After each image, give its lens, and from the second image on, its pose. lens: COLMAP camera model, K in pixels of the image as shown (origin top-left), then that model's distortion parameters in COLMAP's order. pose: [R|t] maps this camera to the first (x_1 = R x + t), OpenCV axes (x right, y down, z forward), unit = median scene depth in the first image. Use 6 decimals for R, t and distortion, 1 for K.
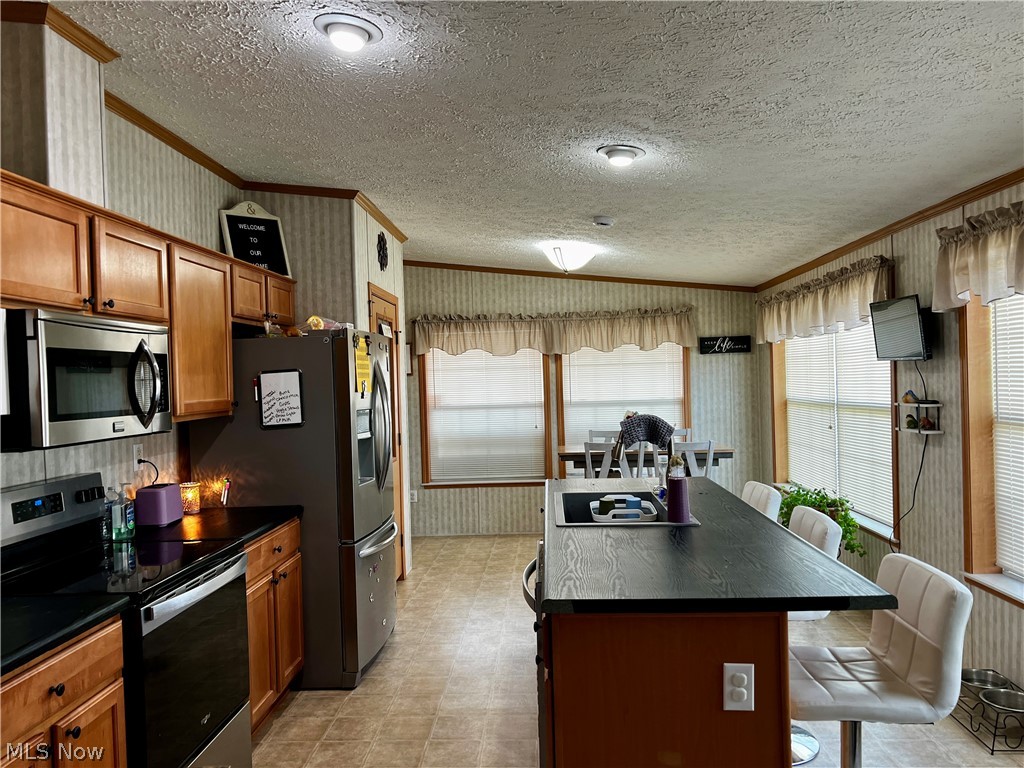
lens RADIAL K [[757.4, 0, 512.0], [0, 757.4, 384.0], [0, 0, 1]] dist [0.004671, 0.000604]
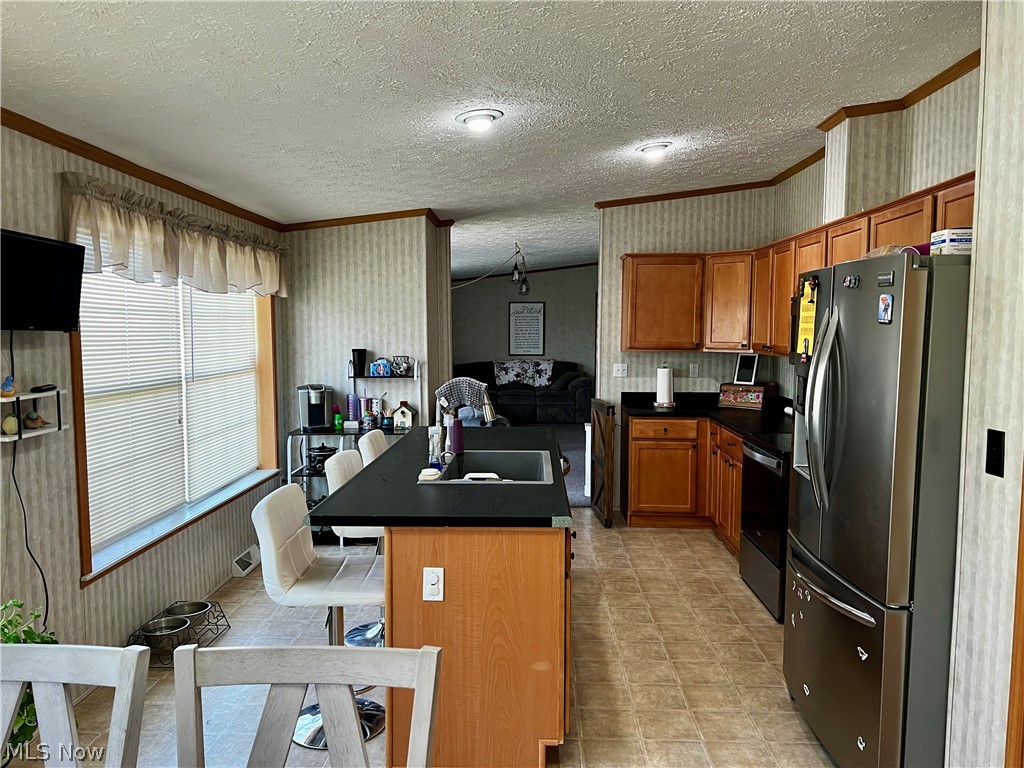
lens RADIAL K [[757.4, 0, 512.0], [0, 757.4, 384.0], [0, 0, 1]] dist [0.004671, 0.000604]
pose [[-0.999444, 0.027952, -0.018192, 0.112929], [0.026434, 0.996530, 0.078919, -0.027233], [0.020335, 0.078394, -0.996715, 1.792312]]
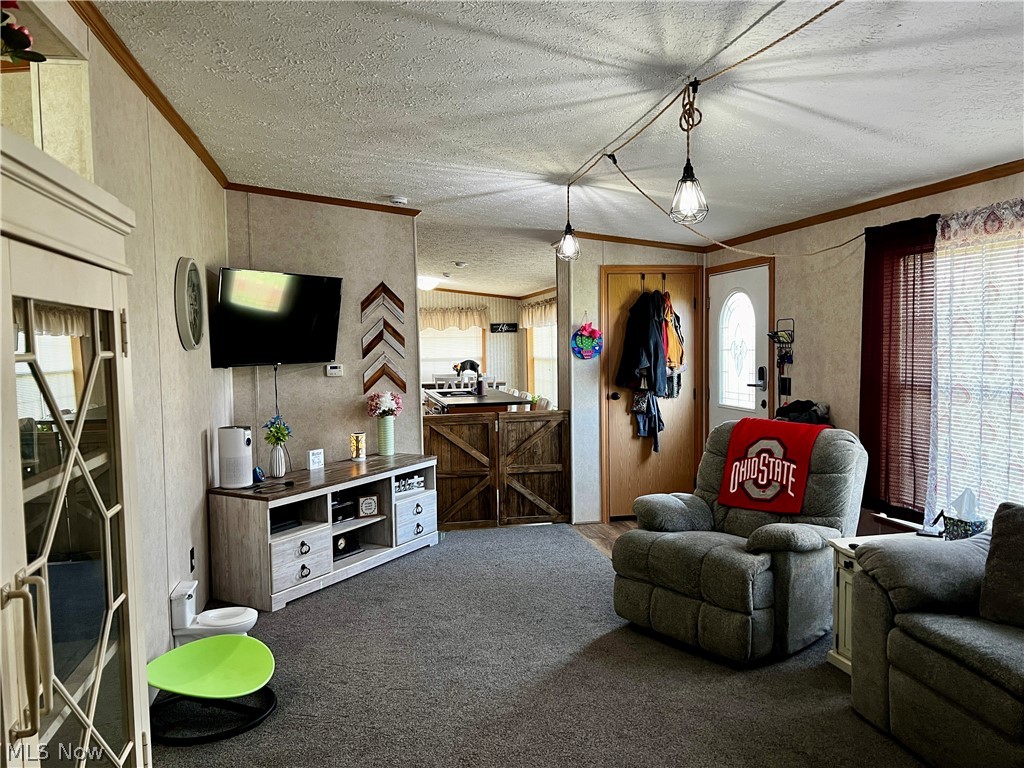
lens RADIAL K [[757.4, 0, 512.0], [0, 757.4, 384.0], [0, 0, 1]] dist [0.004671, 0.000604]
pose [[0.965325, -0.002204, 0.261041, -0.201370], [-0.010476, 0.998832, 0.047173, -0.002118], [-0.260840, -0.048272, 0.964174, -0.872188]]
